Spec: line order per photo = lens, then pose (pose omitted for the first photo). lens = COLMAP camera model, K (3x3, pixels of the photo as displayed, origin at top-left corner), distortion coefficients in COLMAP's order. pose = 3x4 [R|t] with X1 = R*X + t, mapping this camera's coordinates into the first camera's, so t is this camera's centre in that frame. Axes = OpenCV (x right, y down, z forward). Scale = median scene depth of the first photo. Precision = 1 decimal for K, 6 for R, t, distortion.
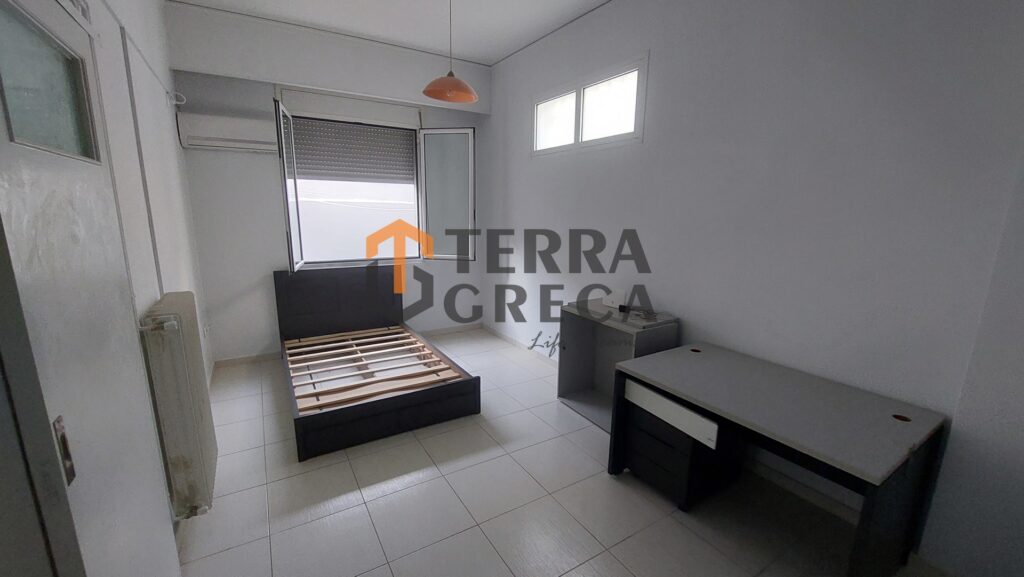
lens RADIAL K [[408.8, 0, 509.0], [0, 408.8, 292.3], [0, 0, 1]] dist [-0.019091, 0.000010]
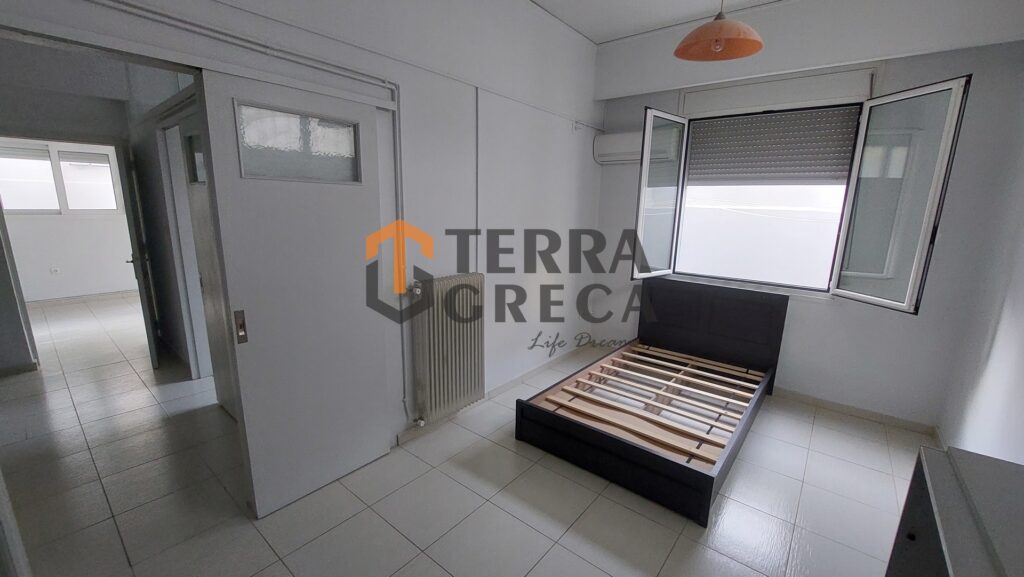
lens RADIAL K [[408.8, 0, 521.3], [0, 408.8, 295.0], [0, 0, 1]] dist [-0.019091, 0.000010]
pose [[0.339057, 0.194026, -0.920540, 0.266550], [-0.206221, 0.970031, 0.128501, -0.069843], [0.917885, 0.146265, 0.368908, 0.319752]]
